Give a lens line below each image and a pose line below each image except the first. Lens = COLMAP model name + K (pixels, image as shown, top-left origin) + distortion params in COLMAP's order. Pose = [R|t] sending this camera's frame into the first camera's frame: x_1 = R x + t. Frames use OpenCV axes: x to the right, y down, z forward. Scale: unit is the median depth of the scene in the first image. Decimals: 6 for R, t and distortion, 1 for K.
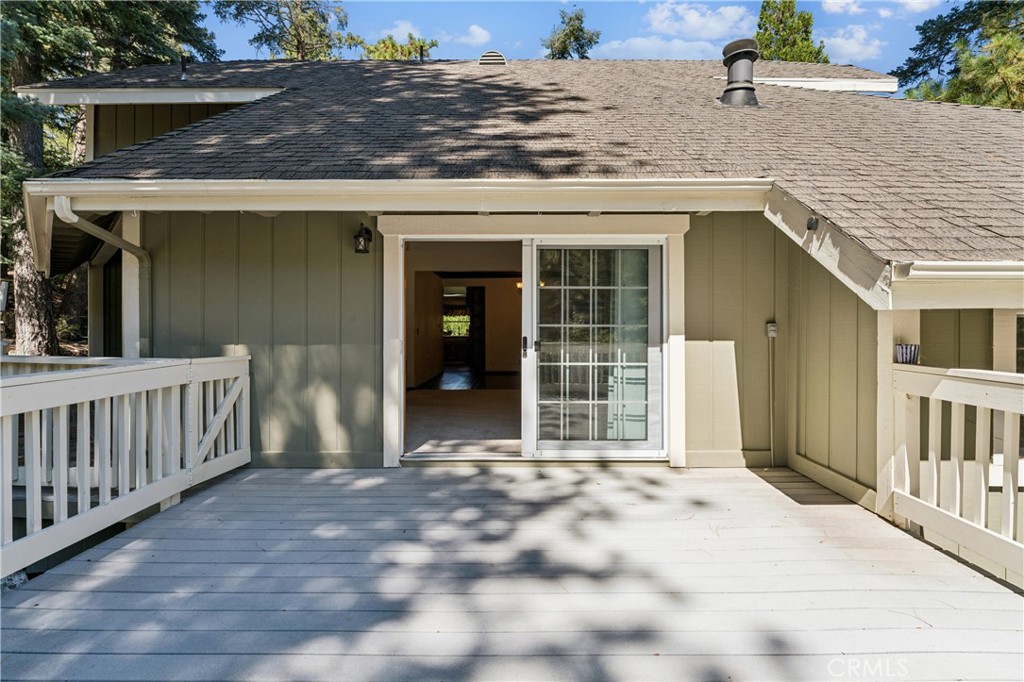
lens RADIAL K [[465.1, 0, 510.2], [0, 465.1, 332.1], [0, 0, 1]] dist [-0.009835, 0.002339]
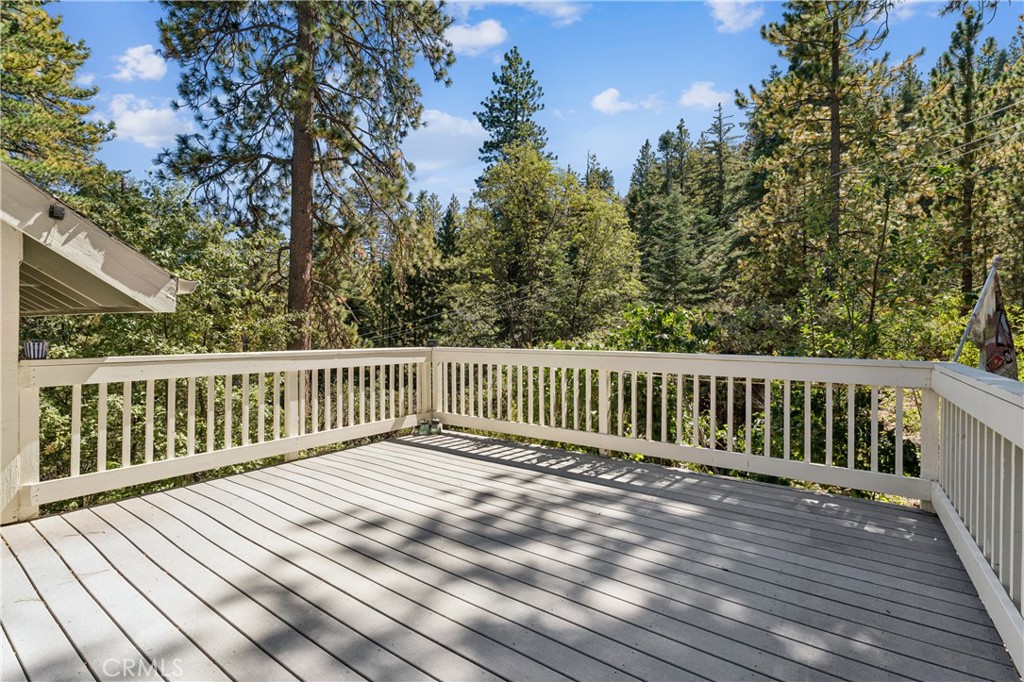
lens RADIAL K [[465.1, 0, 511.8], [0, 465.1, 332.7], [0, 0, 1]] dist [-0.009835, 0.002339]
pose [[-0.815884, -0.006995, 0.578174, -0.773434], [0.000713, 0.999914, 0.013103, -0.015766], [-0.578216, 0.011103, -0.815808, 1.584038]]
